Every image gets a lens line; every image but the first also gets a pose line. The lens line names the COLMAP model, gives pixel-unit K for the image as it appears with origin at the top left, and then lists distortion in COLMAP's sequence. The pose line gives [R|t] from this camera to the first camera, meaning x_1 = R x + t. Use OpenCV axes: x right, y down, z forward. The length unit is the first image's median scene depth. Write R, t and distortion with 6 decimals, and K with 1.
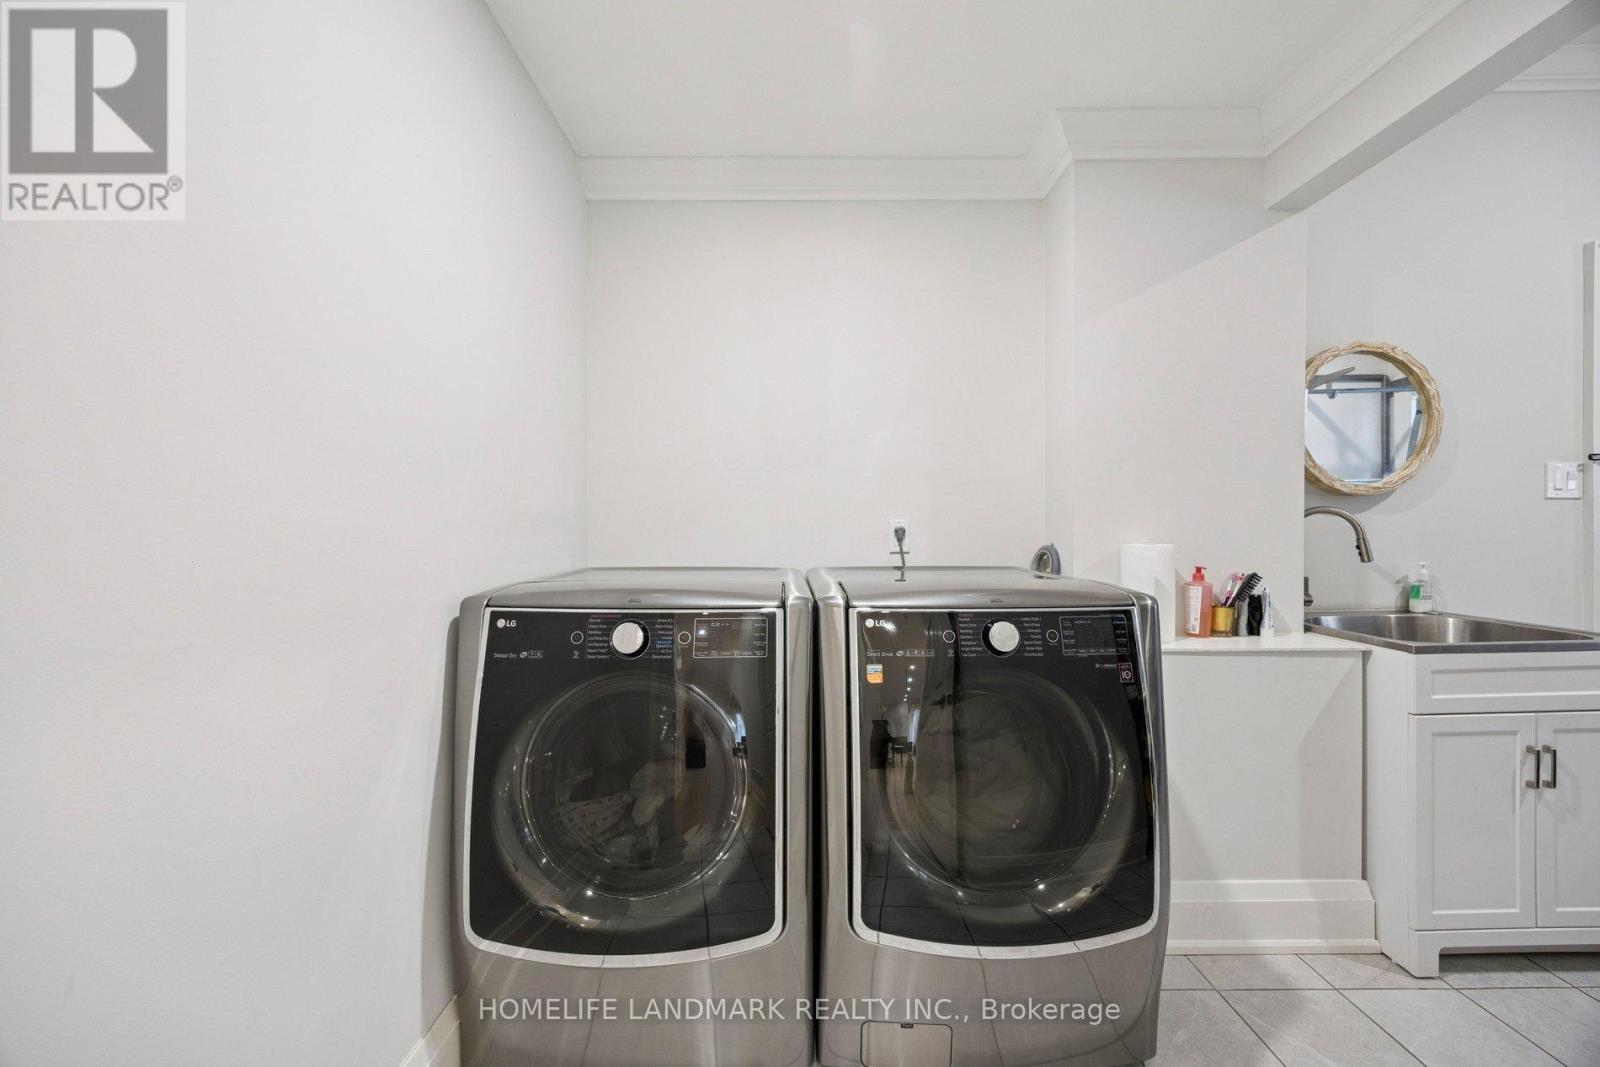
lens RADIAL K [[607.1, 0, 800.0], [0, 607.1, 533.5], [0, 0, 1]] dist [-0.002475, -0.000058]
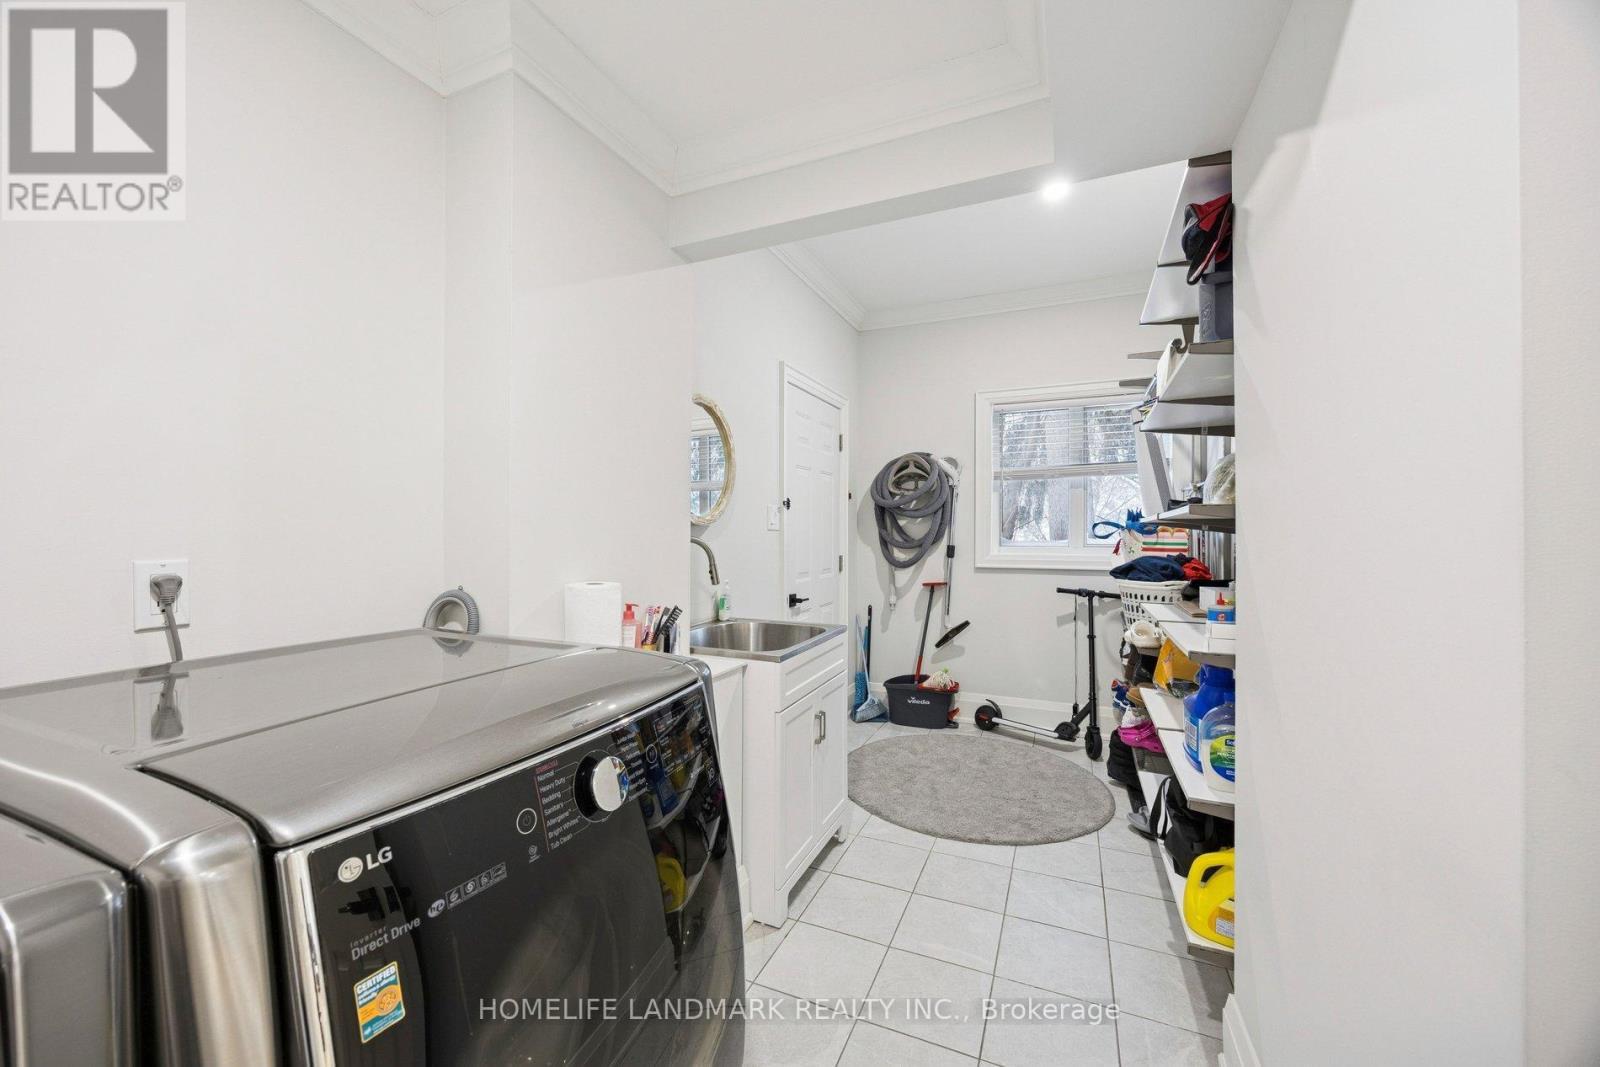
lens RADIAL K [[614.4, 0, 795.8], [0, 614.4, 530.6], [0, 0, 1]] dist [-0.004268, 0.000075]
pose [[0.409153, 0.009348, 0.912418, -0.086371], [0.004523, 0.999914, -0.012273, -0.043074], [-0.912455, 0.009148, 0.409075, 0.384138]]
